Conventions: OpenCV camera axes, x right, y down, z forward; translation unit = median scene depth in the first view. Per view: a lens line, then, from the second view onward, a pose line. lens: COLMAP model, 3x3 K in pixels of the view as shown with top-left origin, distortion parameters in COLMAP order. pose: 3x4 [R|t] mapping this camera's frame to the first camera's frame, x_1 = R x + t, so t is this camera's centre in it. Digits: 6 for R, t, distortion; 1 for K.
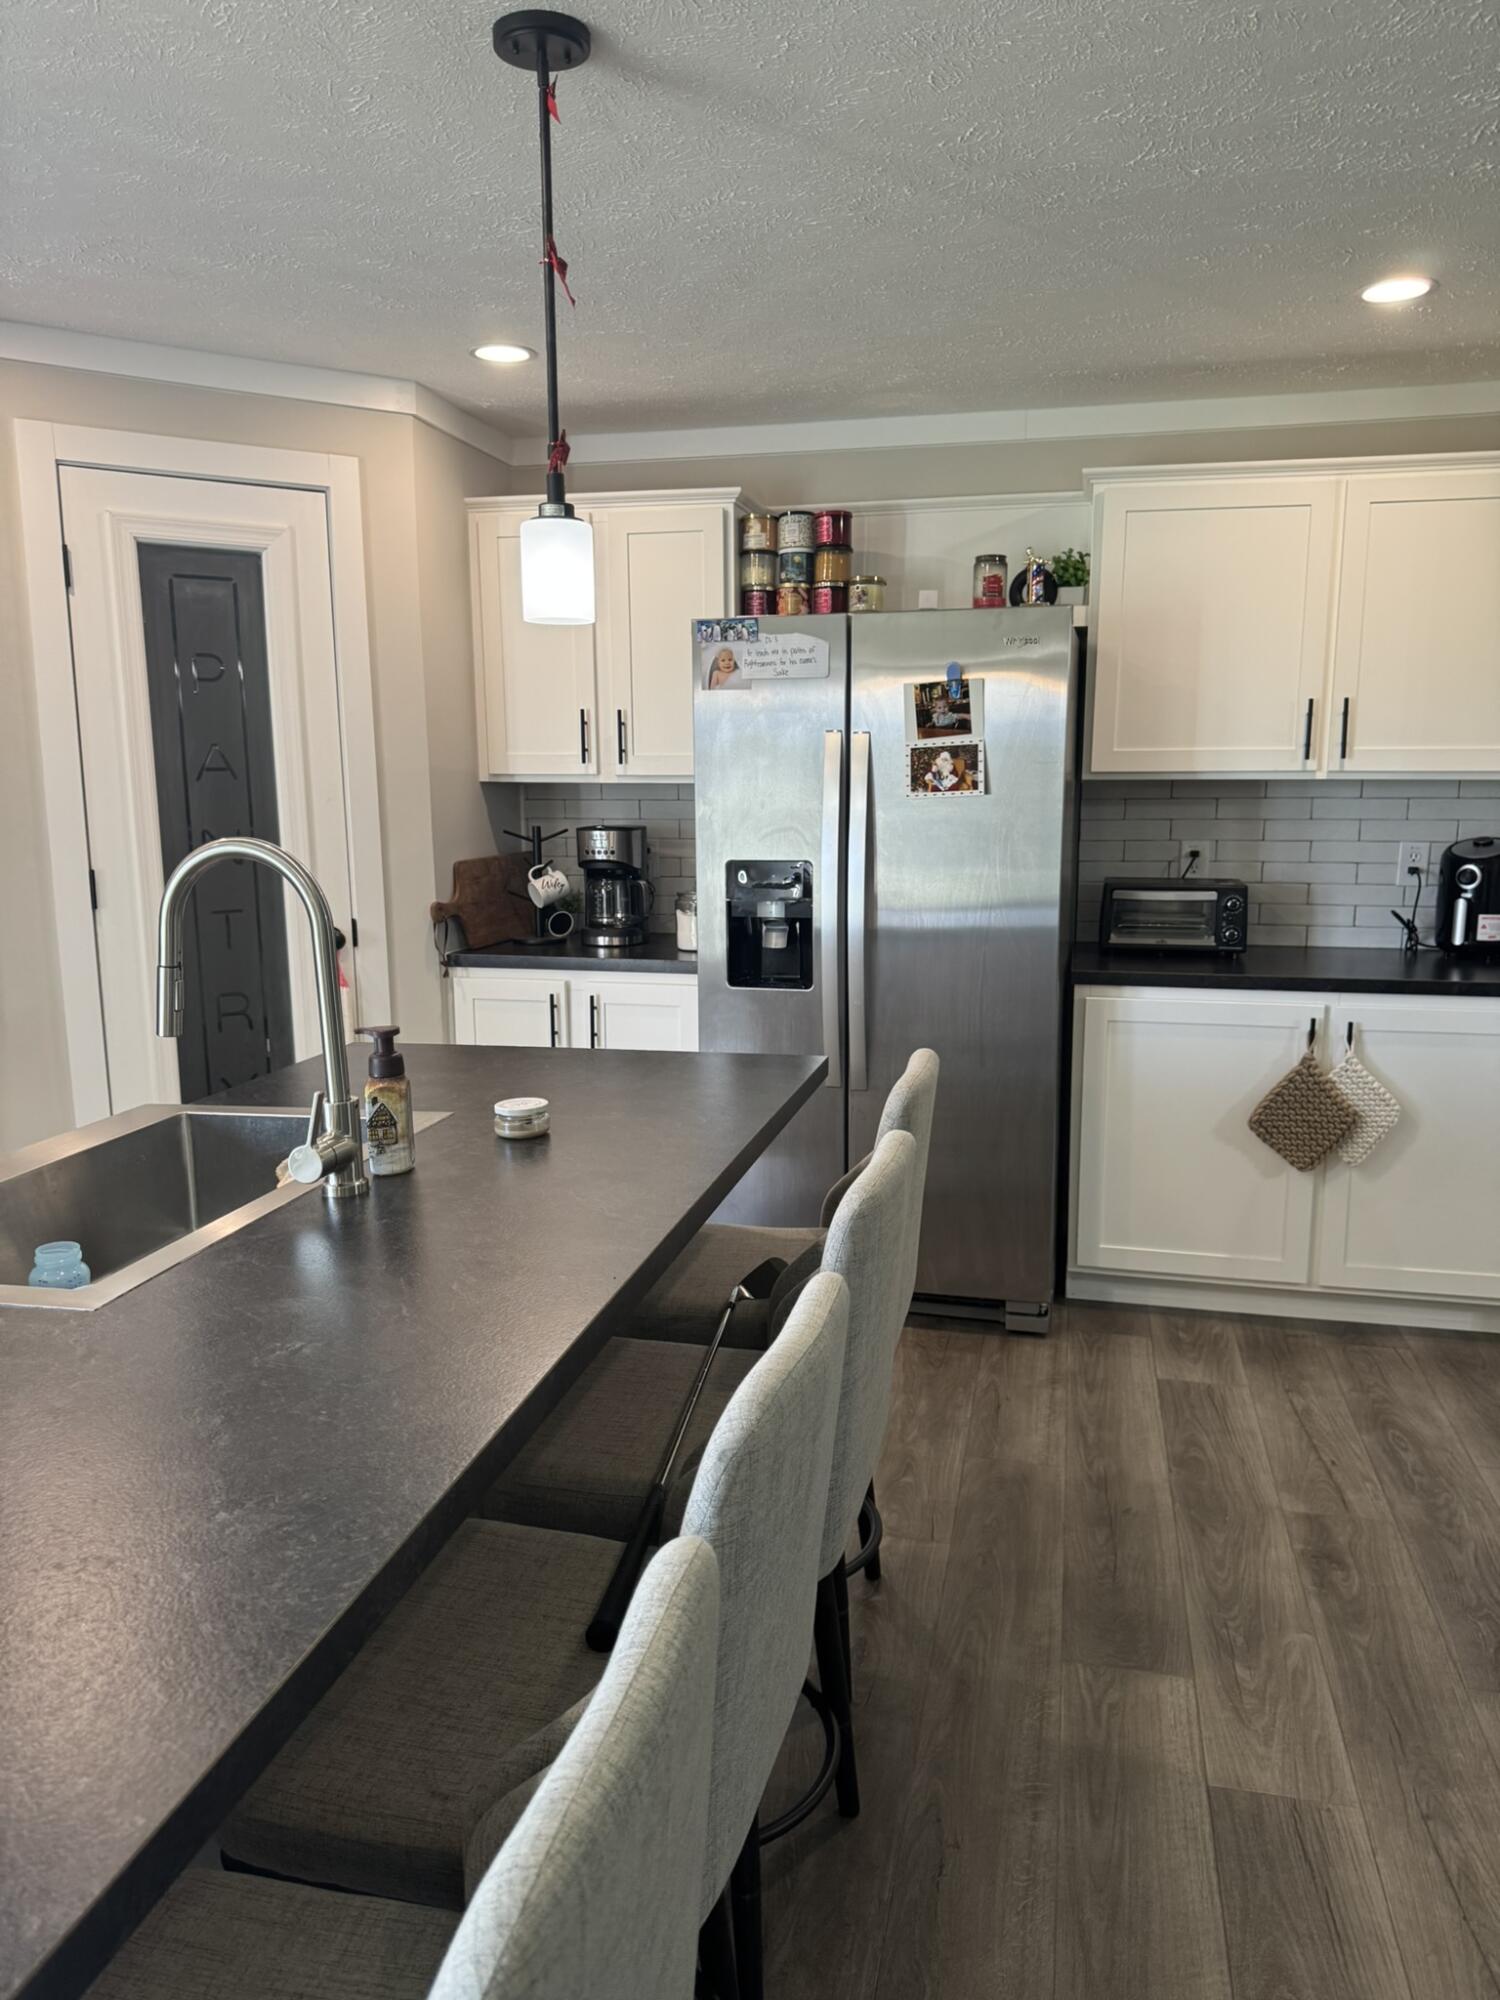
lens RADIAL K [[1401.8, 0, 760.8], [0, 1401.8, 1016.2], [0, 0, 1]] dist [0.105945, -0.152389]
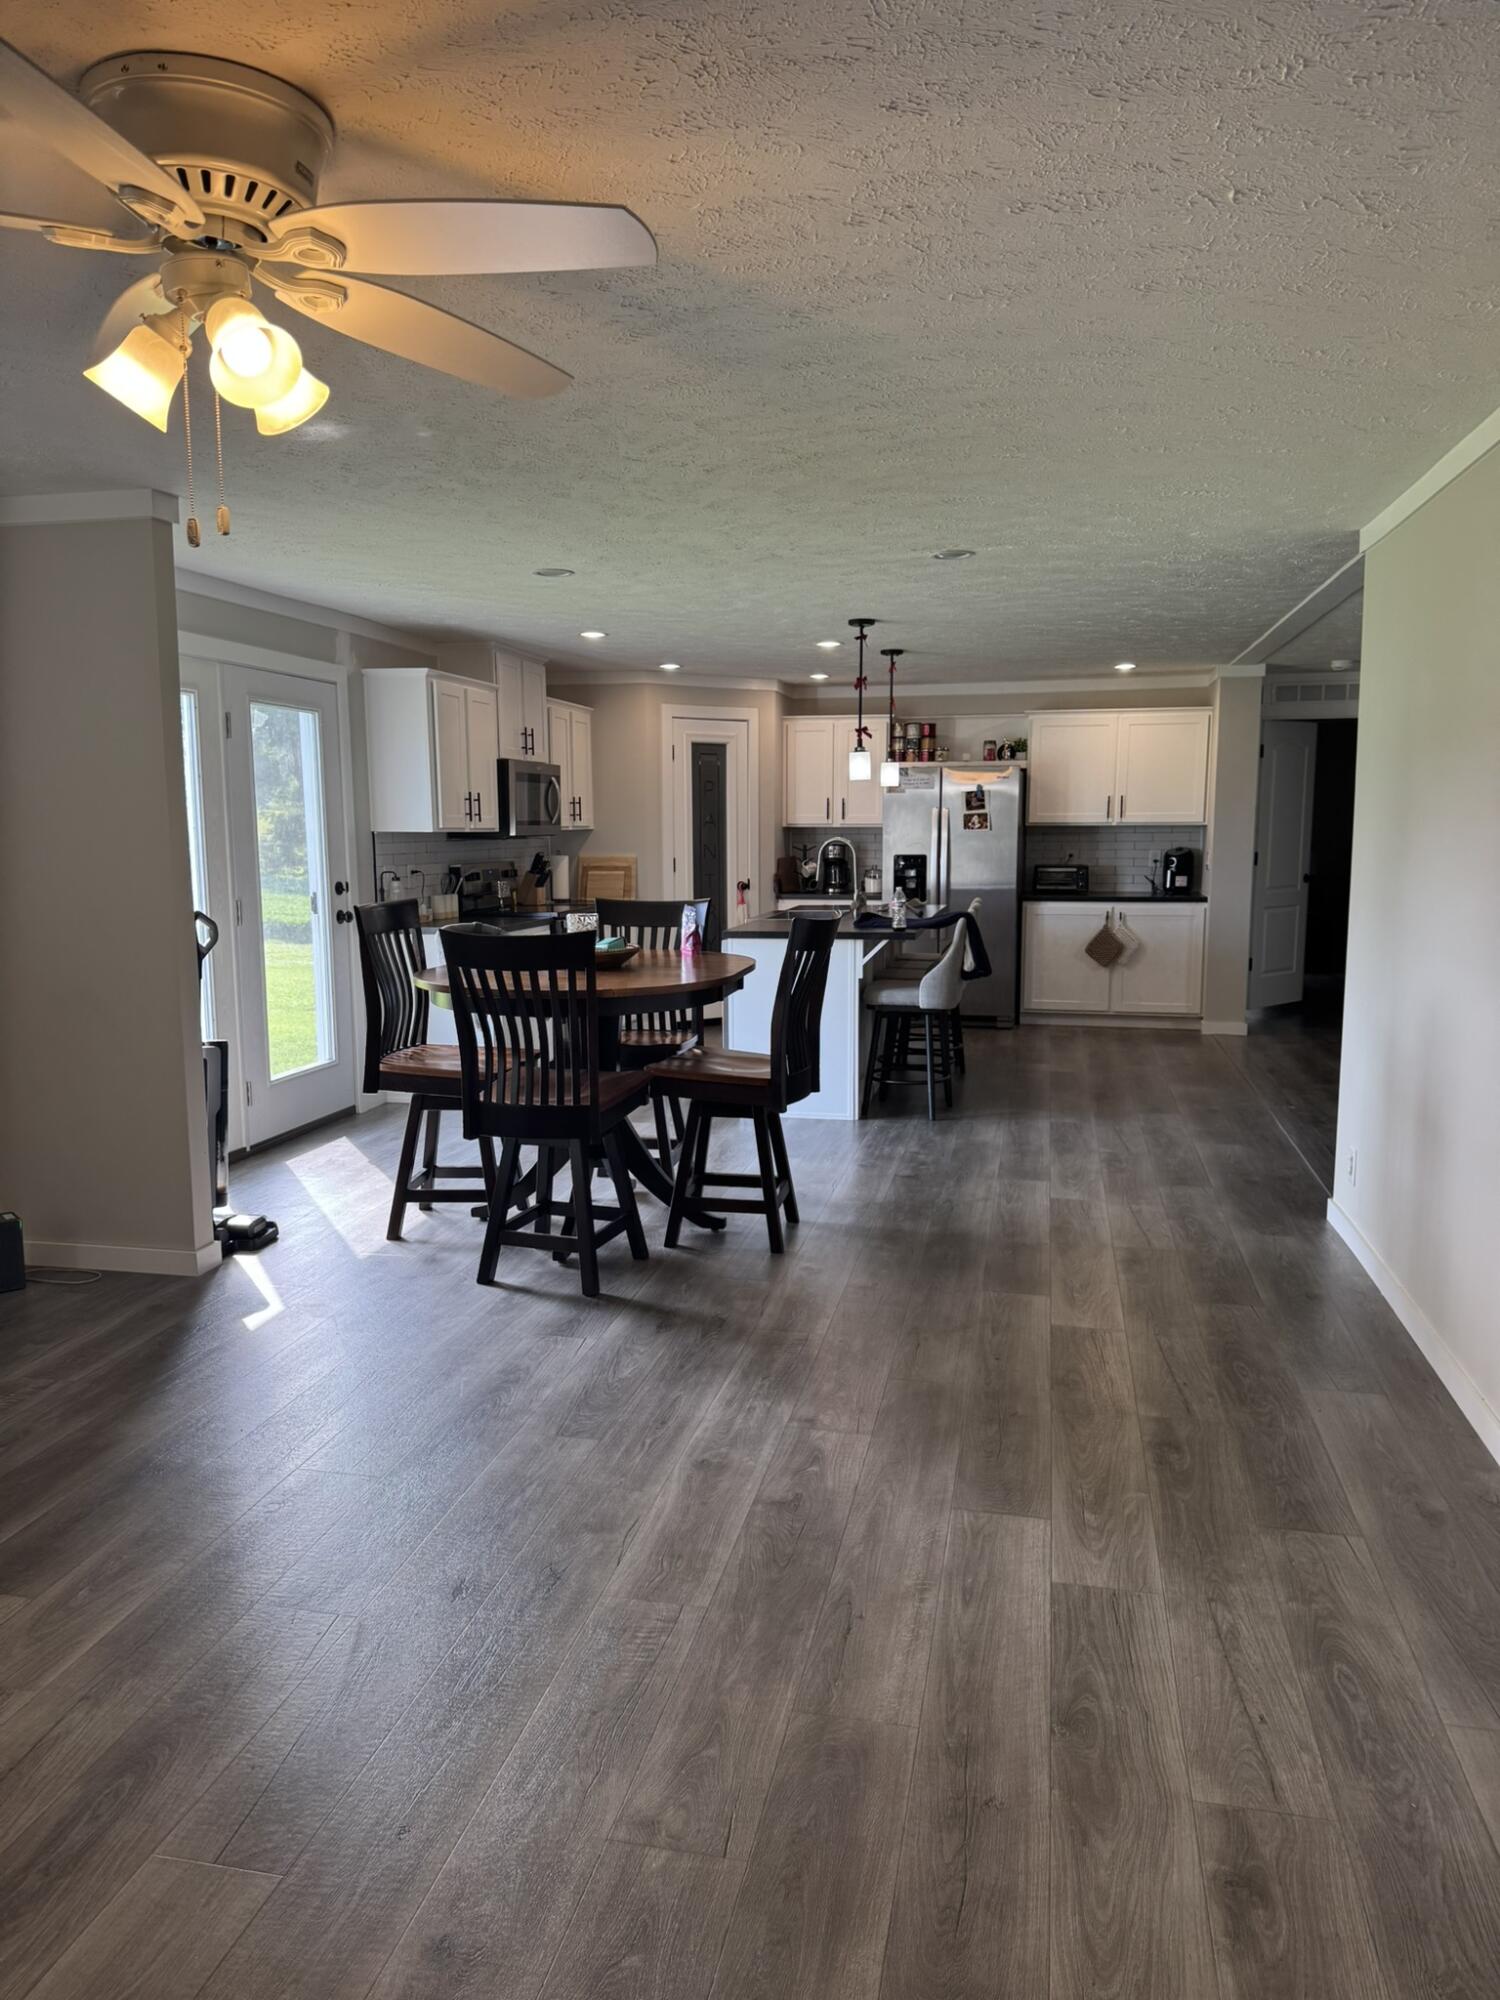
lens RADIAL K [[1400.4, 0, 750.0], [0, 1400.4, 1000.0], [0, 0, 1]] dist [0.153859, -0.243010]
pose [[0.999939, 0.001128, 0.010974, -0.341081], [-0.000621, 0.998937, -0.046099, 0.302585], [-0.011014, 0.046089, 0.998877, -1.741843]]
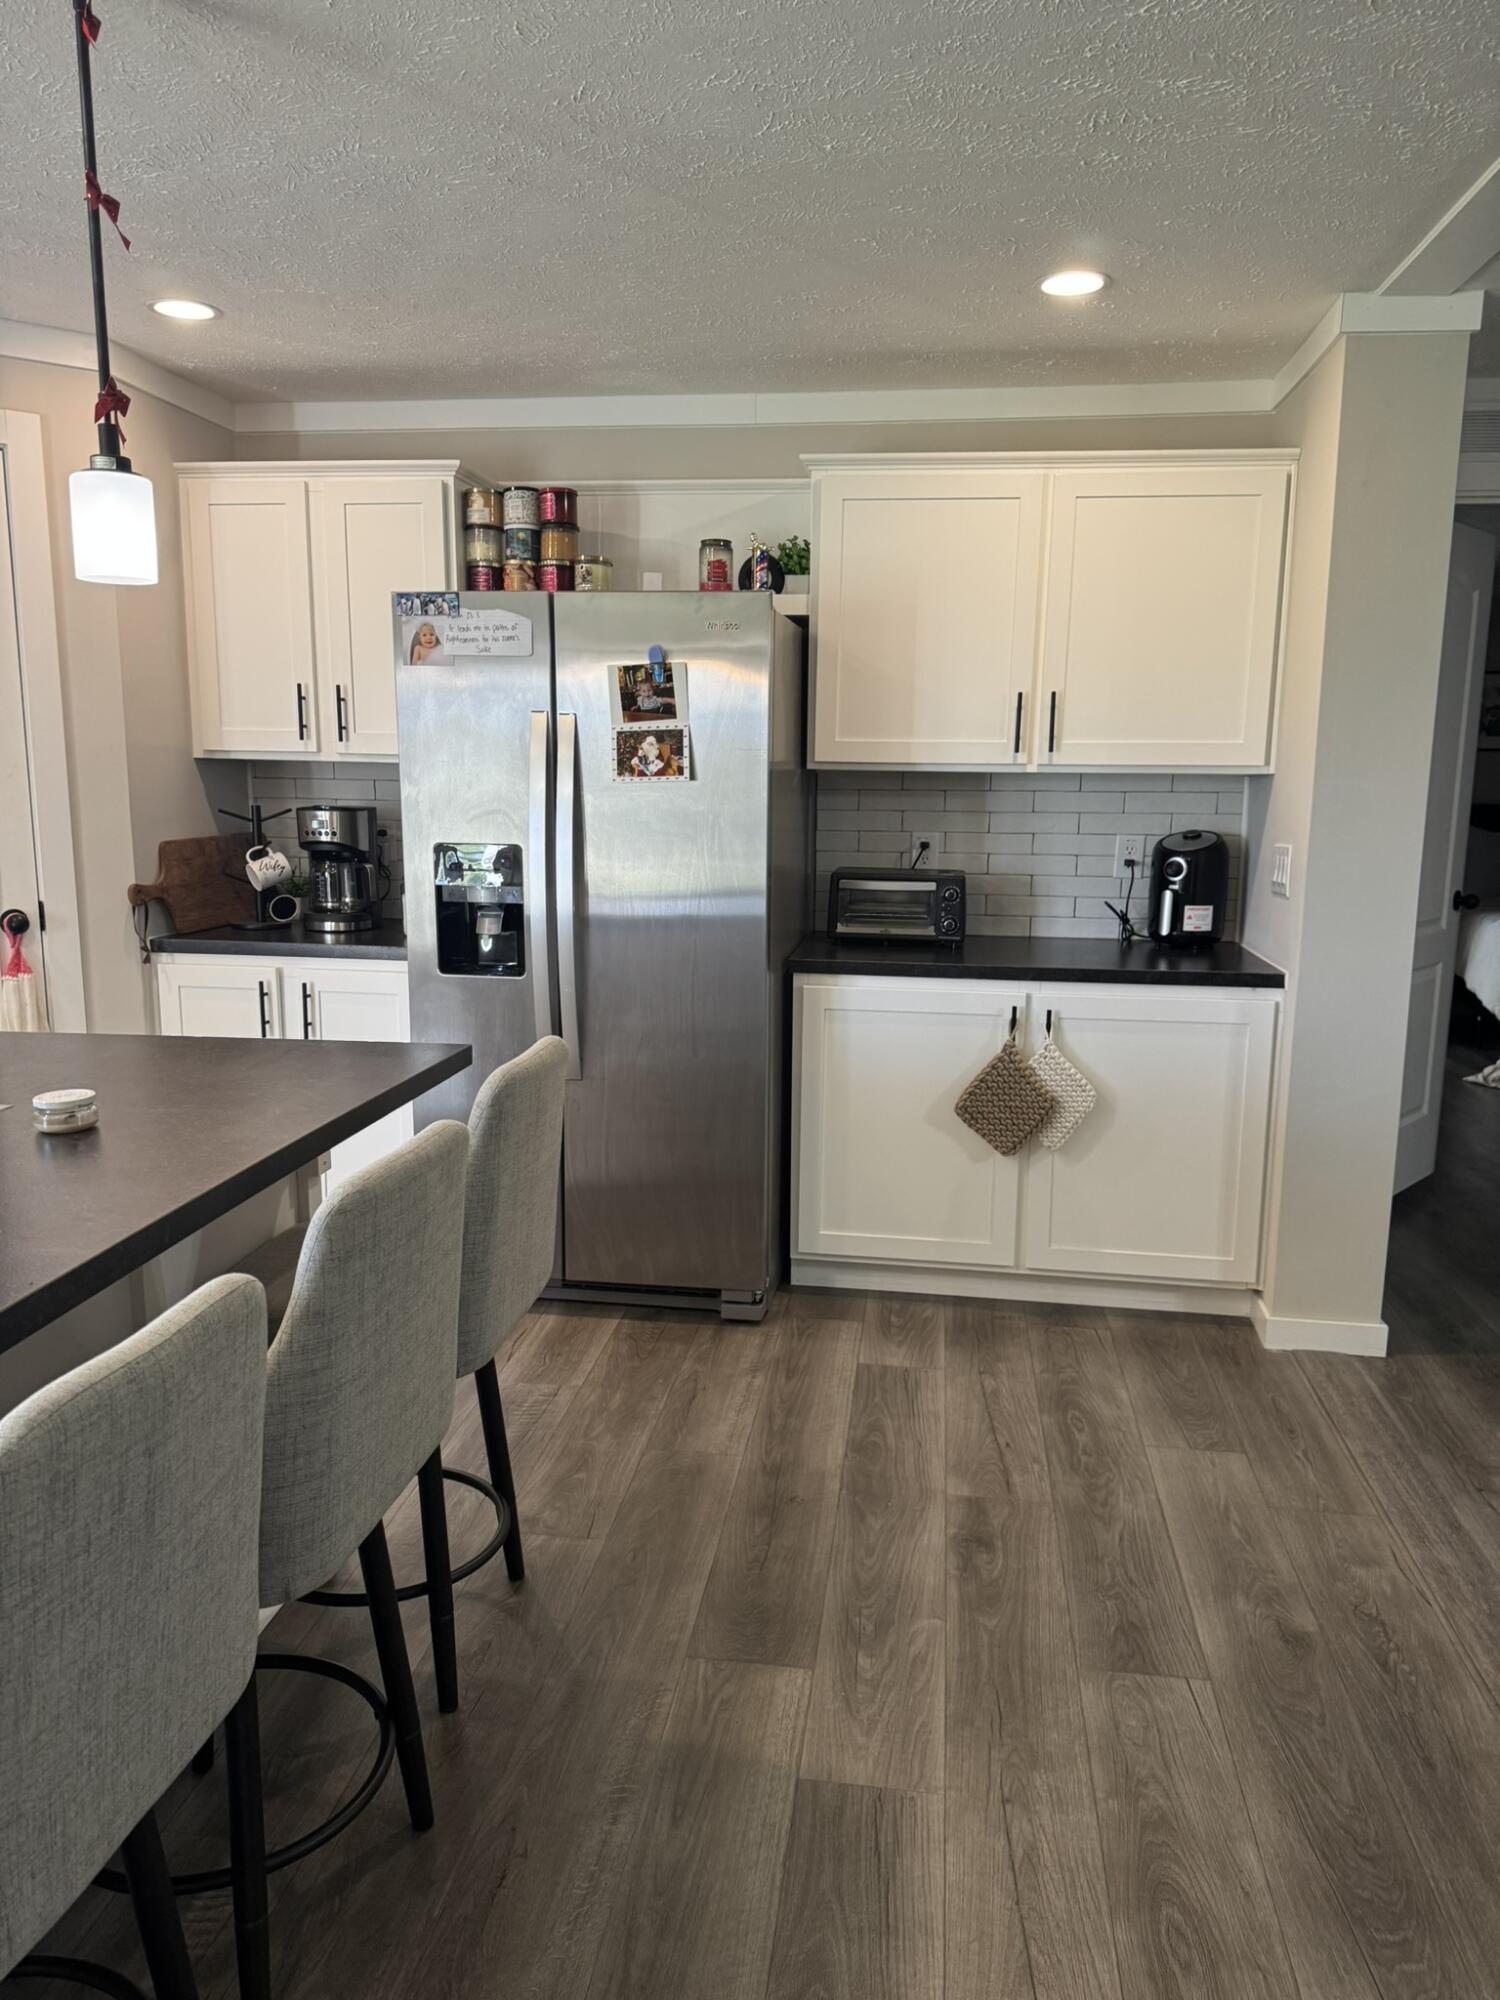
lens RADIAL K [[1392.3, 0, 754.5], [0, 1392.3, 1016.3], [0, 0, 1]] dist [0.134474, -0.237915]
pose [[0.995921, -0.000314, 0.090225, 0.110654], [-0.000395, 0.999969, 0.007842, 0.000749], [-0.090225, -0.007845, 0.995891, 0.014667]]
